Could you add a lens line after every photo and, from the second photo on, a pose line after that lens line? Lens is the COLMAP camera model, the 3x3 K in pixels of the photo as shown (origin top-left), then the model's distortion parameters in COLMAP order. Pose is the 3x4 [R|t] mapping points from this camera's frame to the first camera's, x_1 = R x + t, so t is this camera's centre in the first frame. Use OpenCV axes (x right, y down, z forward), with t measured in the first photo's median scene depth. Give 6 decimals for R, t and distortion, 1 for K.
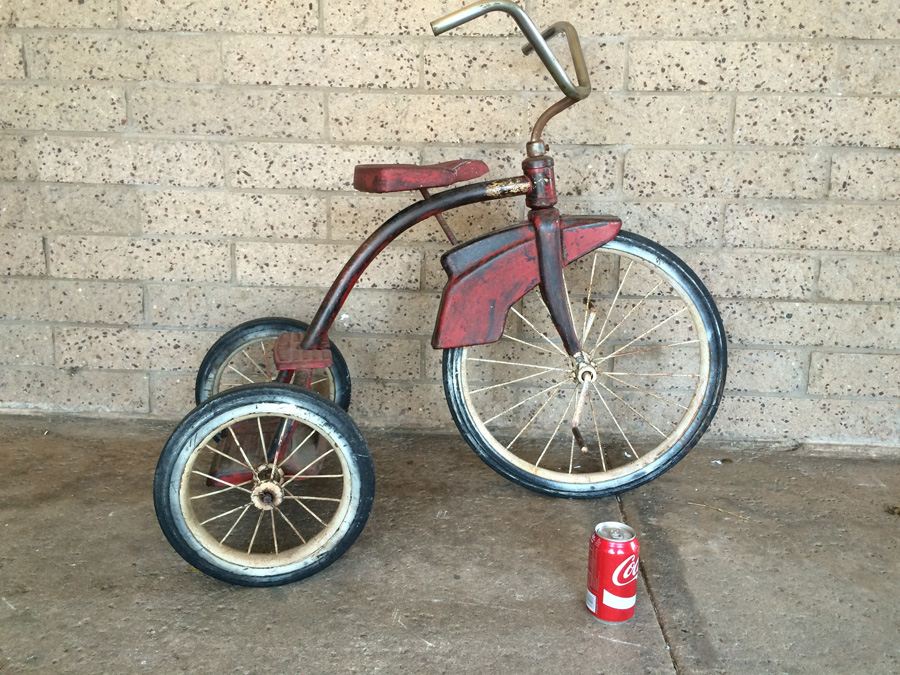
lens RADIAL K [[772.9, 0, 451.0], [0, 772.9, 334.5], [0, 0, 1]] dist [0.078512, -0.109671]
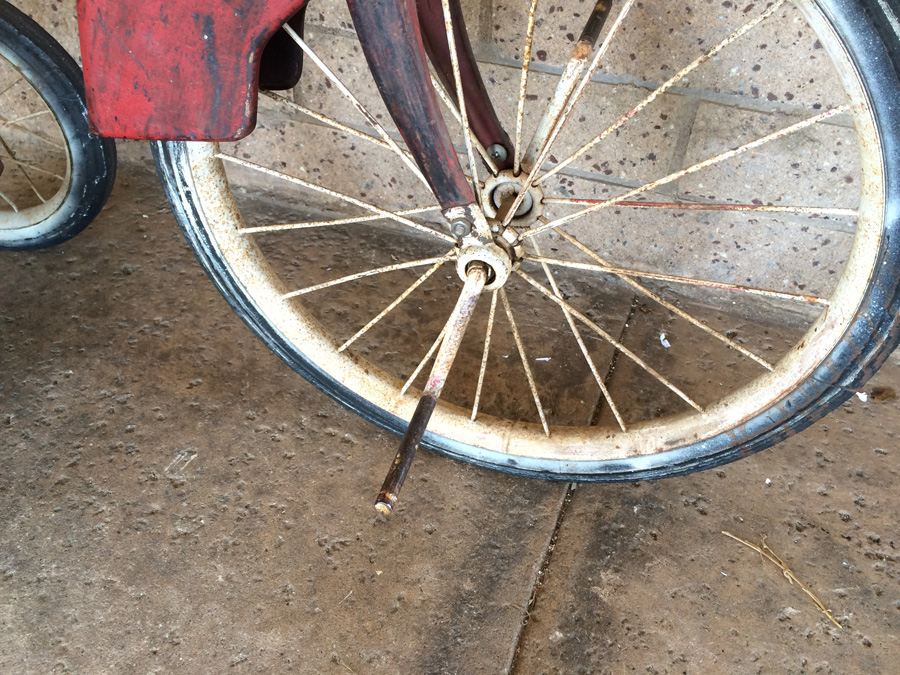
lens RADIAL K [[772.9, 0, 451.0], [0, 772.9, 334.5], [0, 0, 1]] dist [0.078512, -0.109671]
pose [[0.957879, 0.198770, -0.207265, 0.205648], [-0.070677, 0.862718, 0.500723, -0.084136], [0.278340, -0.464983, 0.840427, 0.579895]]
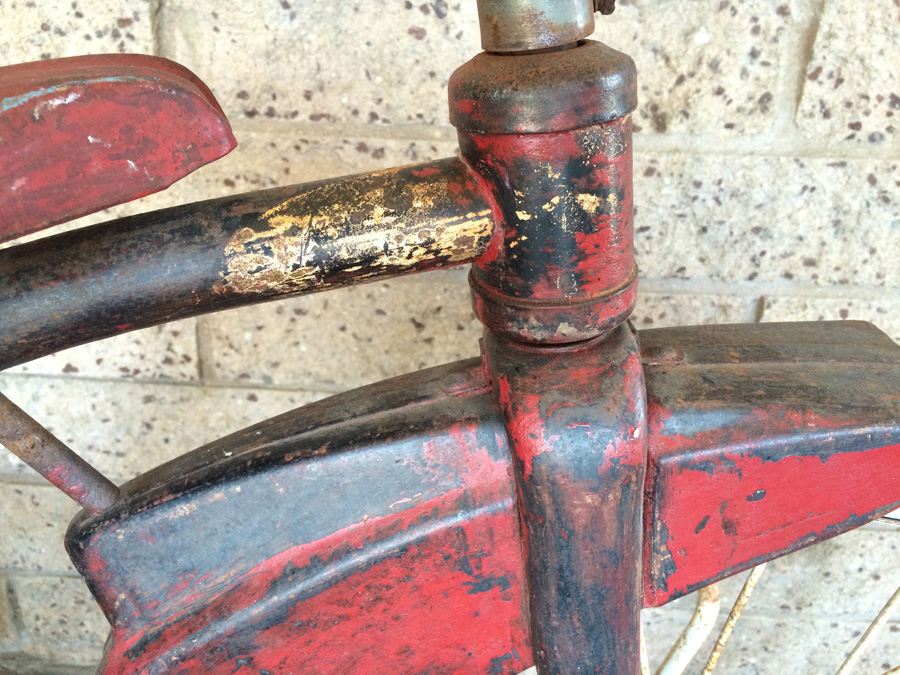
lens RADIAL K [[781.6, 0, 454.6], [0, 781.6, 337.5], [0, 0, 1]] dist [0.073516, -0.119064]
pose [[0.999575, 0.009035, 0.027713, 0.072883], [-0.014878, 0.975716, 0.218534, -0.168727], [-0.025066, -0.218853, 0.975436, 0.674665]]
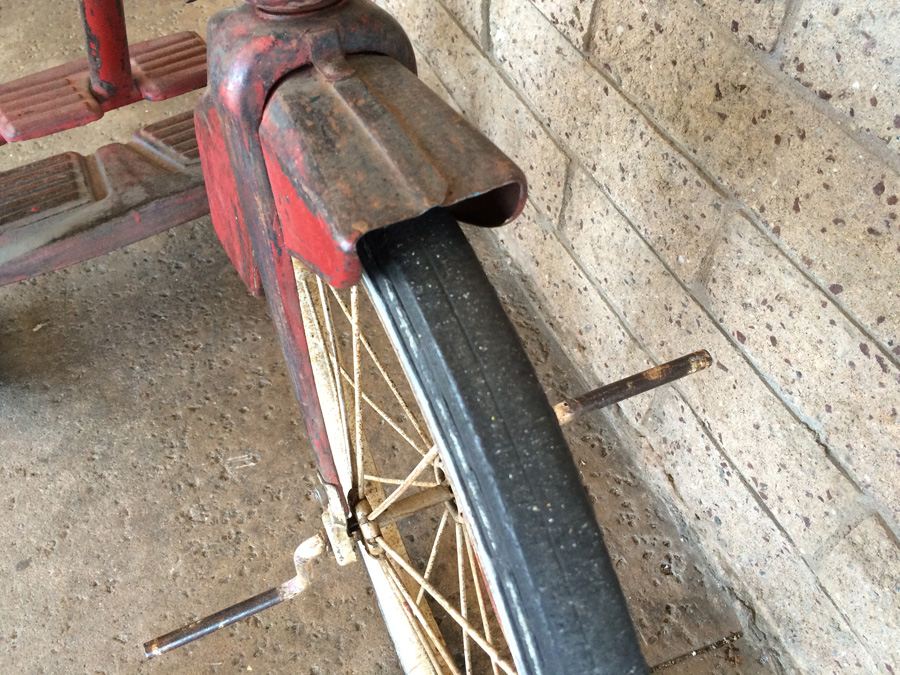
lens RADIAL K [[771.4, 0, 451.9], [0, 771.4, 335.3], [0, 0, 1]] dist [0.081131, -0.112430]
pose [[0.428819, 0.669995, -0.605988, 0.295377], [-0.220169, 0.728075, 0.649178, -0.212384], [0.876151, -0.144960, 0.459724, 0.765151]]
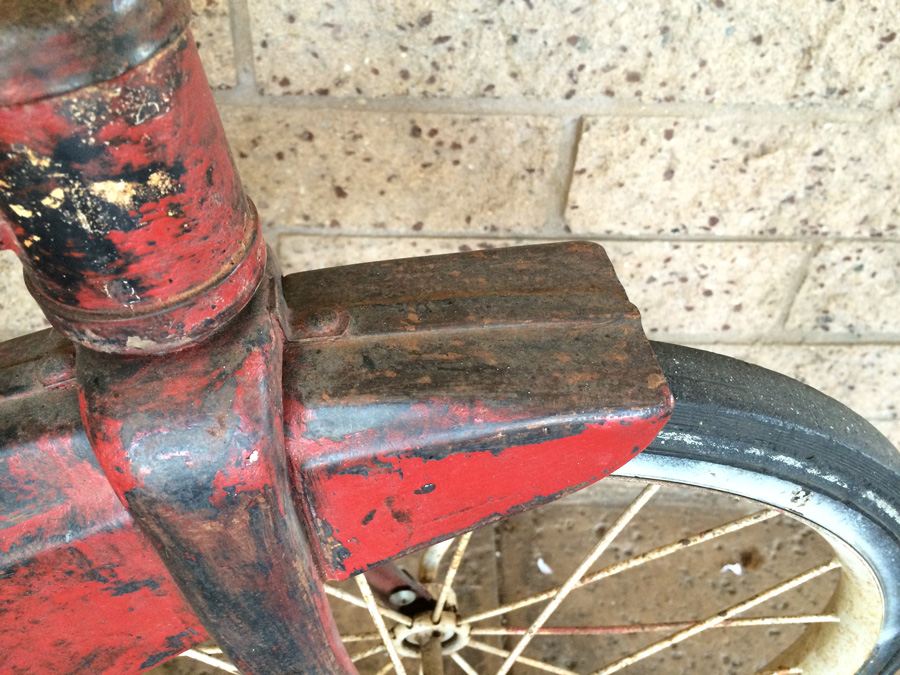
lens RADIAL K [[779.9, 0, 455.8], [0, 779.9, 336.3], [0, 0, 1]] dist [0.076648, -0.119271]
pose [[0.990412, -0.046741, 0.129995, 0.127676], [-0.027645, 0.854922, 0.518019, -0.197546], [-0.135348, -0.516646, 0.845433, 0.719491]]
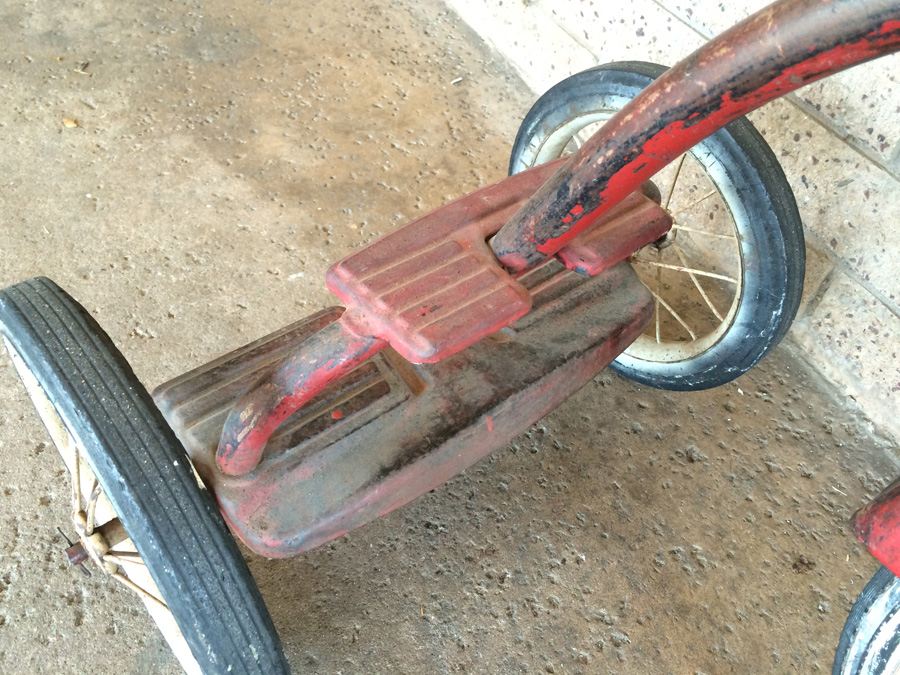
lens RADIAL K [[771.4, 0, 451.9], [0, 771.4, 335.3], [0, 0, 1]] dist [0.081131, -0.112430]
pose [[0.480048, 0.648958, -0.590260, 0.022884], [-0.262517, 0.748296, 0.609210, -0.126149], [0.837041, -0.137497, 0.529581, 0.647415]]
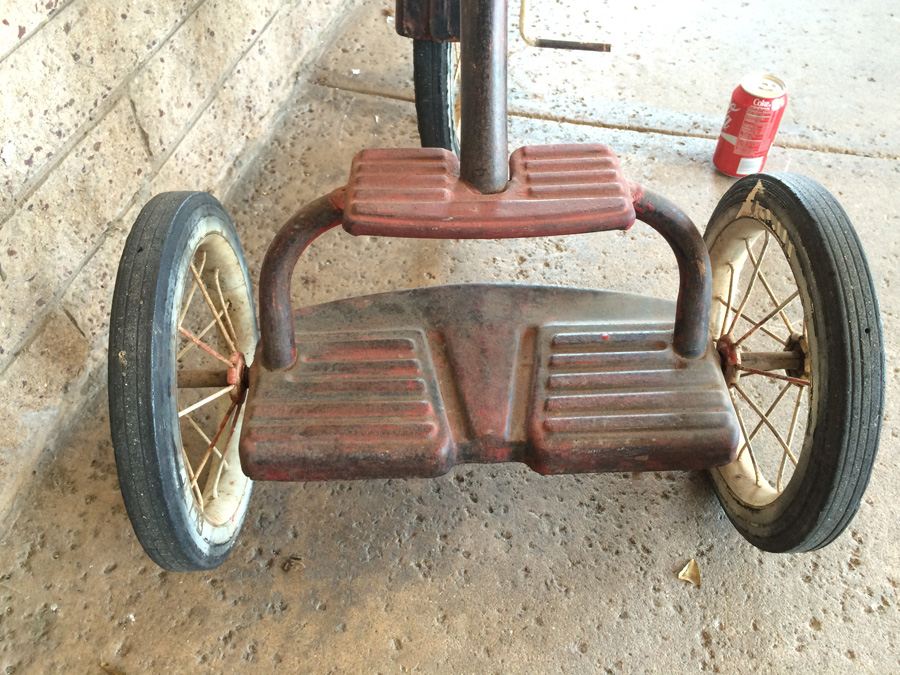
lens RADIAL K [[781.6, 0, 454.6], [0, 781.6, 337.5], [0, 0, 1]] dist [0.073516, -0.119064]
pose [[0.165100, -0.747094, 0.643888, -0.436236], [0.212257, 0.664464, 0.716543, -0.202250], [-0.963166, 0.018368, 0.268279, 0.740963]]
